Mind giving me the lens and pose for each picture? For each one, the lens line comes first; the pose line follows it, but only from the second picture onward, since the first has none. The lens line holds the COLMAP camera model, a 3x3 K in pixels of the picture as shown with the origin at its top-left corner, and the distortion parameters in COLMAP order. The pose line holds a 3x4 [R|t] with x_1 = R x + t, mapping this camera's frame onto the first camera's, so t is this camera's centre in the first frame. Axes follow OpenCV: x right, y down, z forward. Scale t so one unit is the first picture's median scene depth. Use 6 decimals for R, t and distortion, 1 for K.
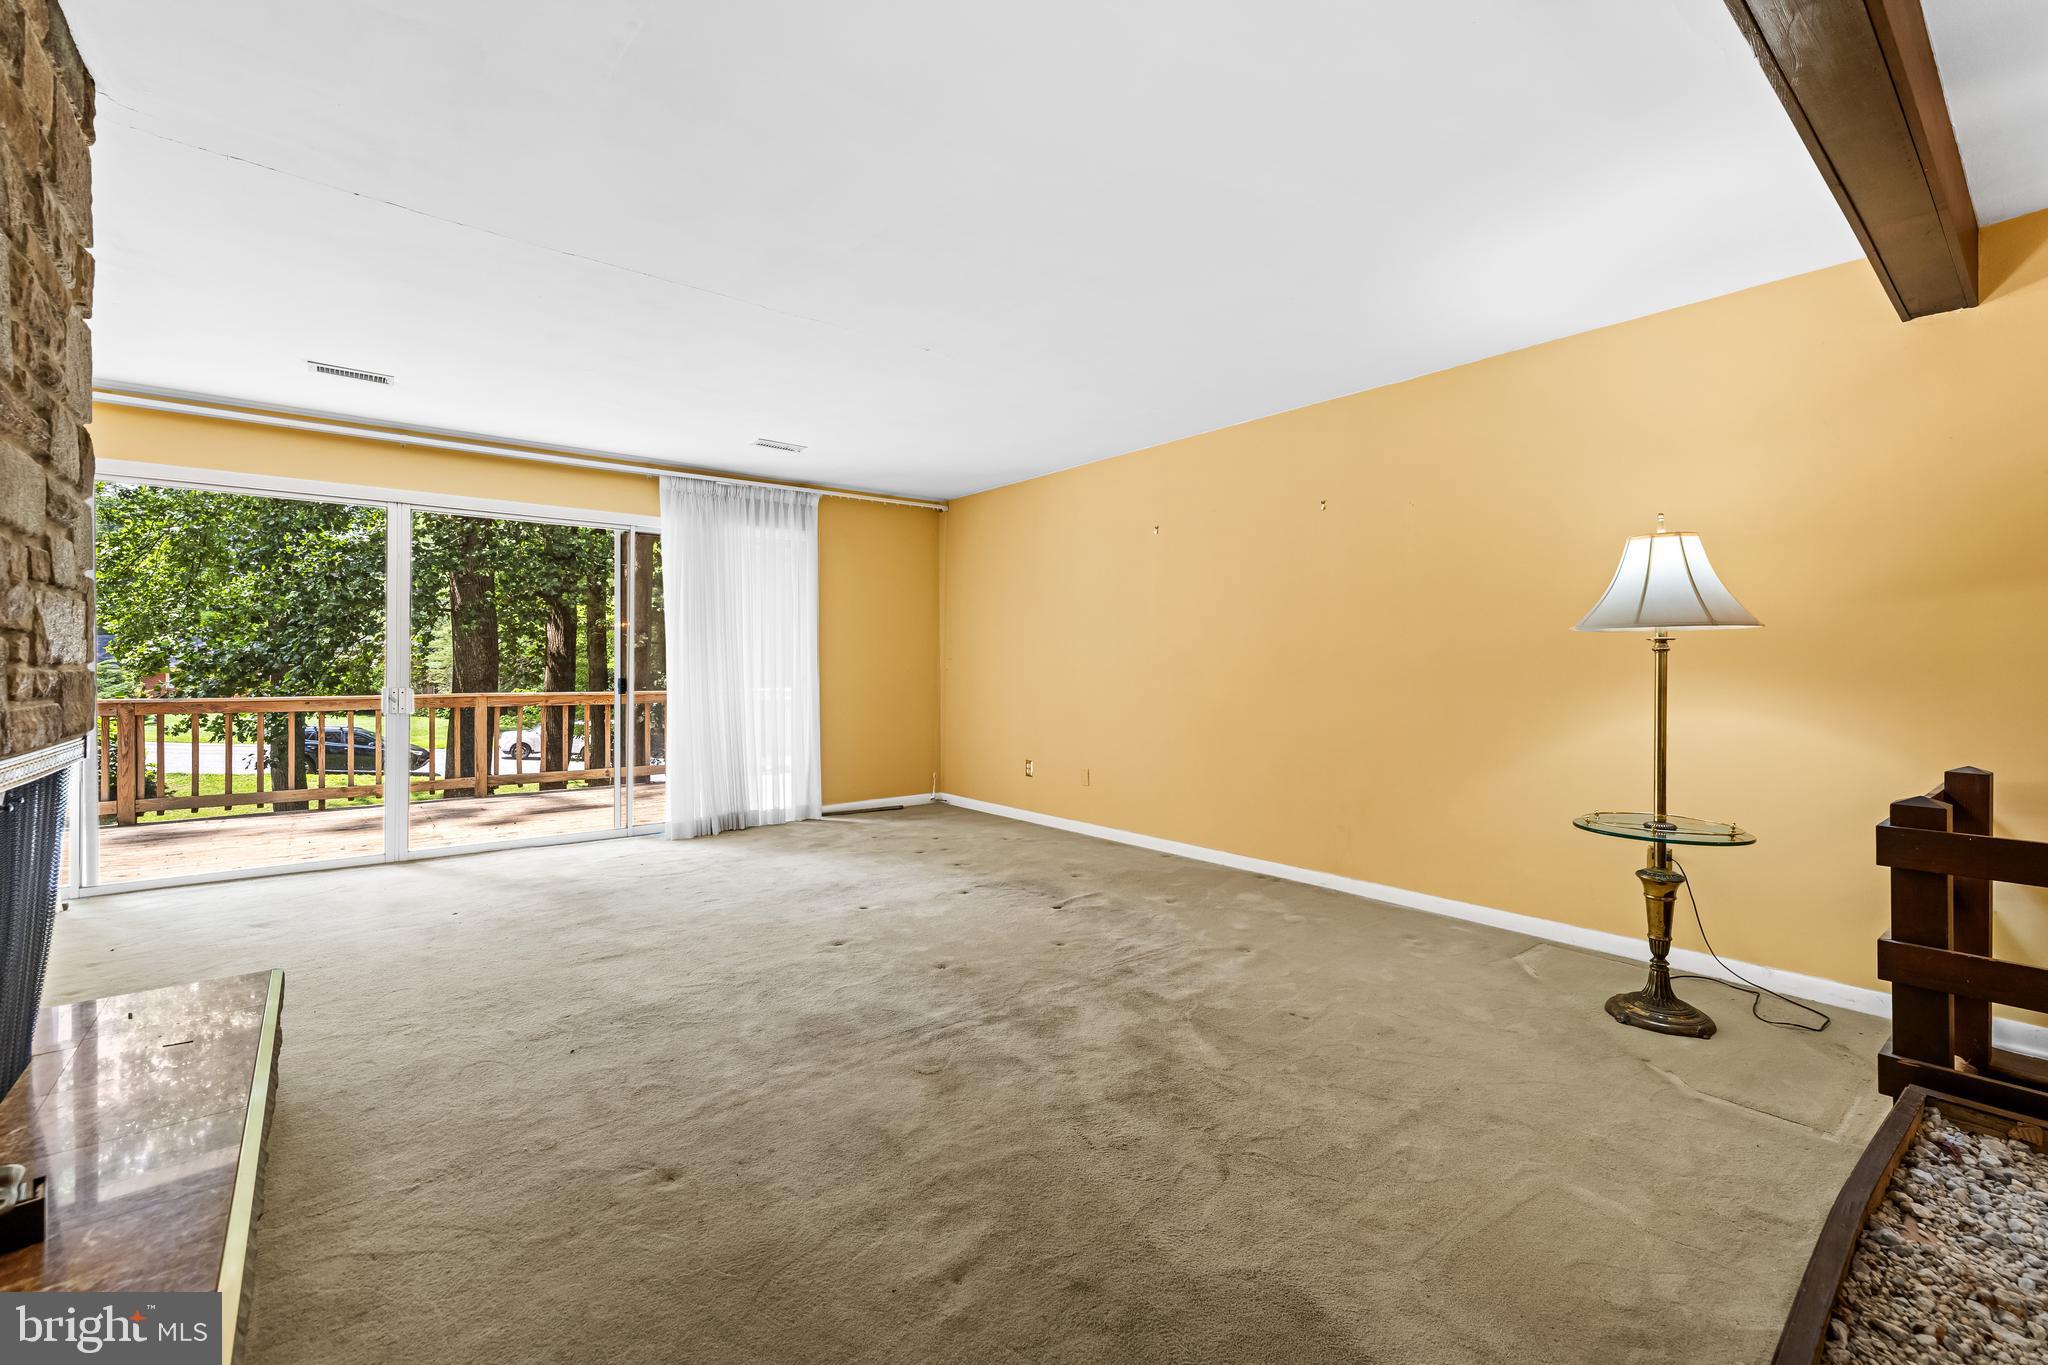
lens RADIAL K [[861.1, 0, 1009.2], [0, 861.1, 663.8], [0, 0, 1]] dist [0.001972, 0.001084]
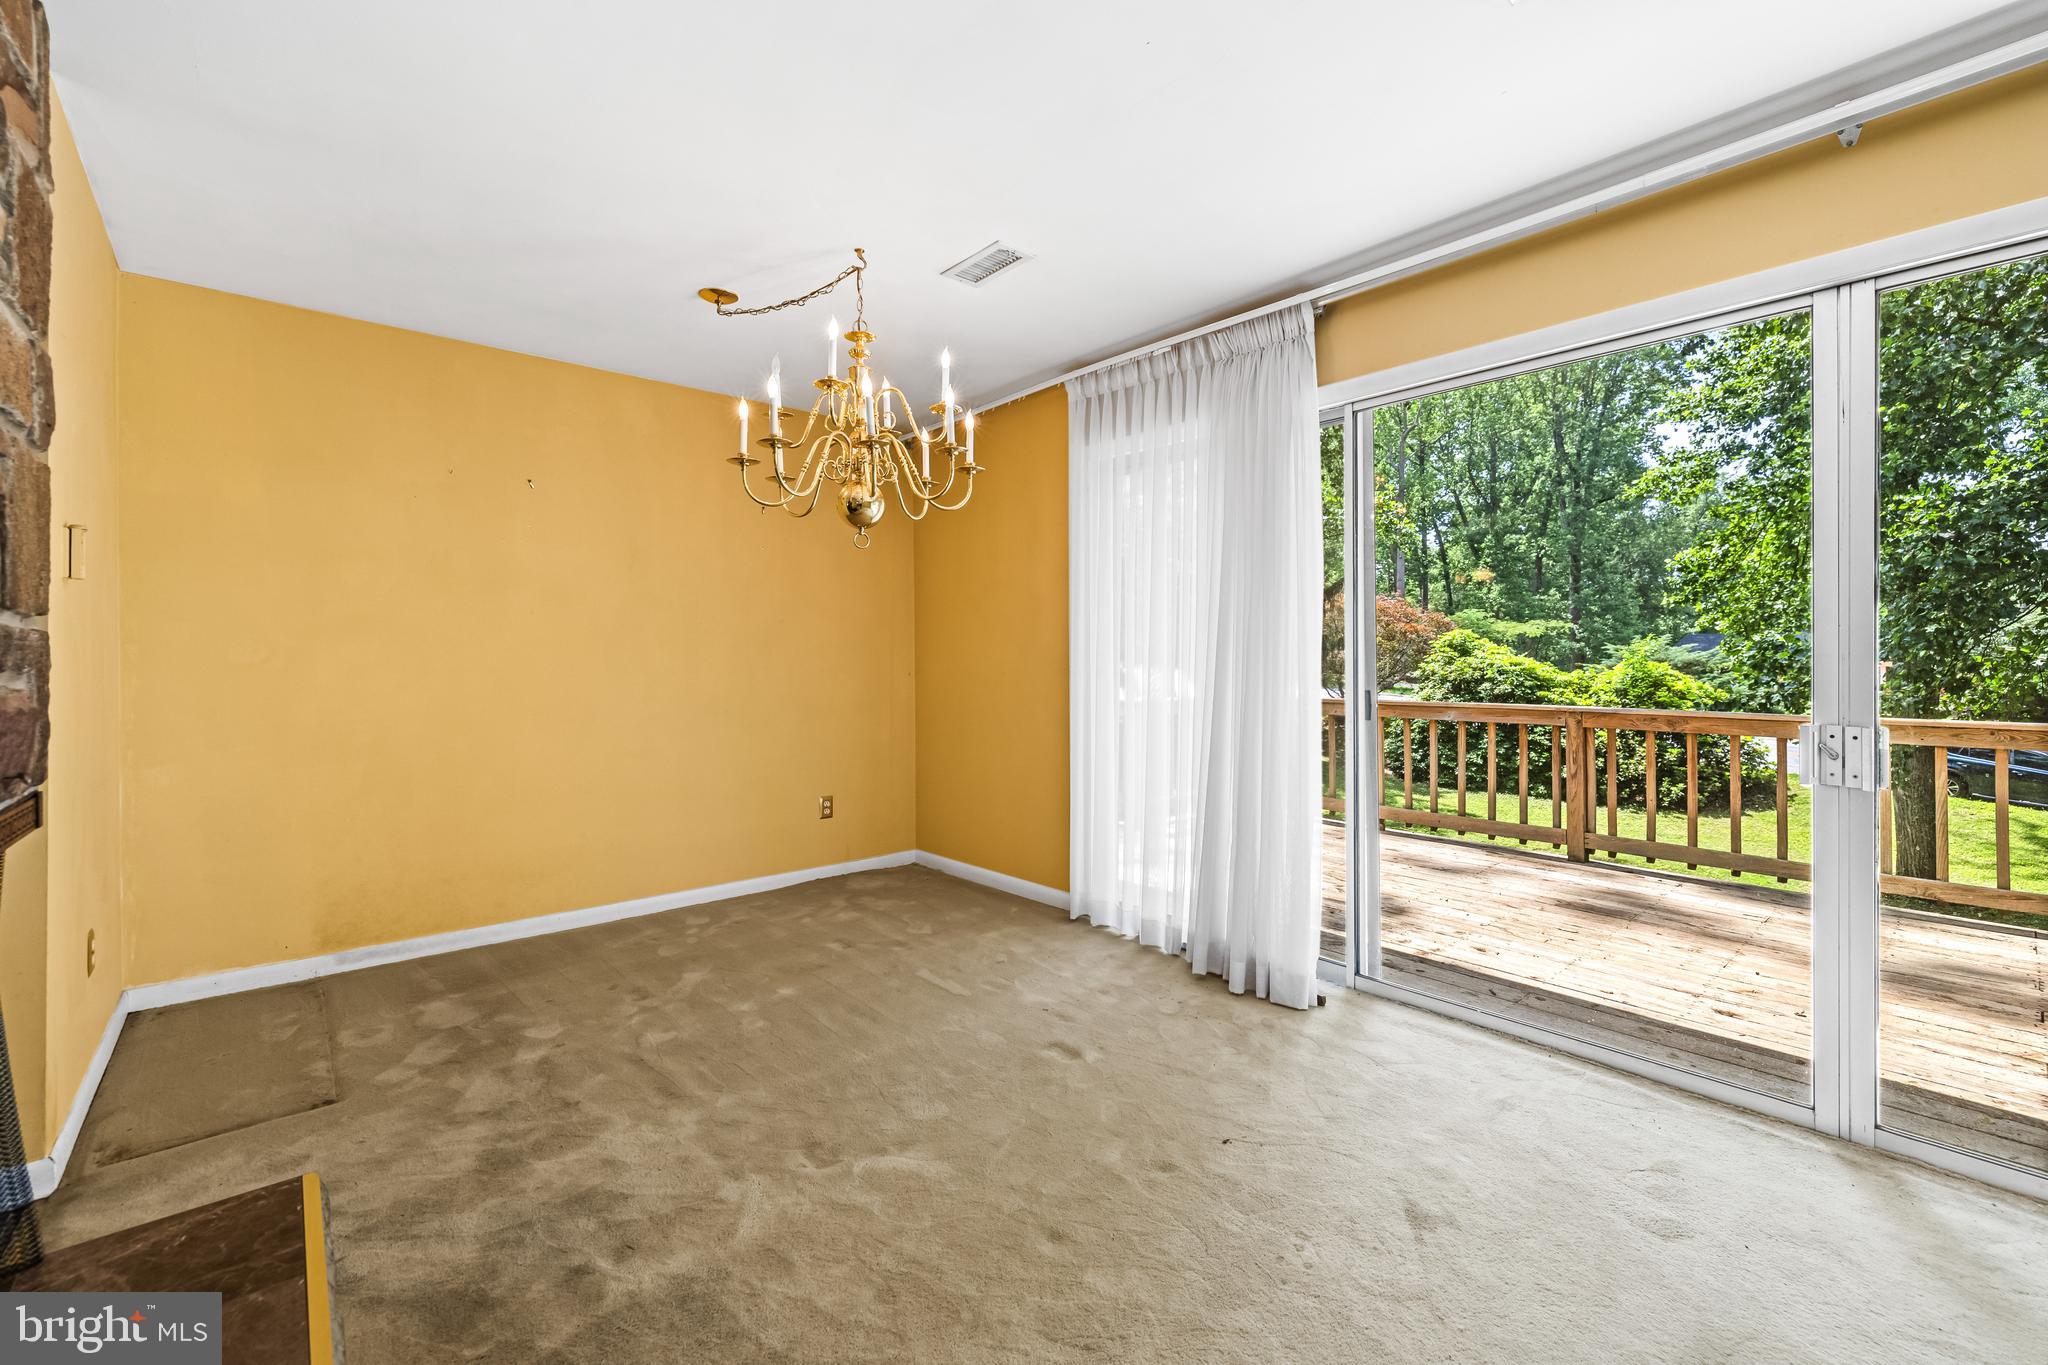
lens RADIAL K [[861.1, 0, 1009.2], [0, 861.1, 663.8], [0, 0, 1]] dist [0.001972, 0.001084]
pose [[0.037562, 0.001692, -0.999293, -0.105946], [0.001968, 0.999997, 0.001768, -0.001513], [0.999292, -0.002033, 0.037558, 0.202890]]
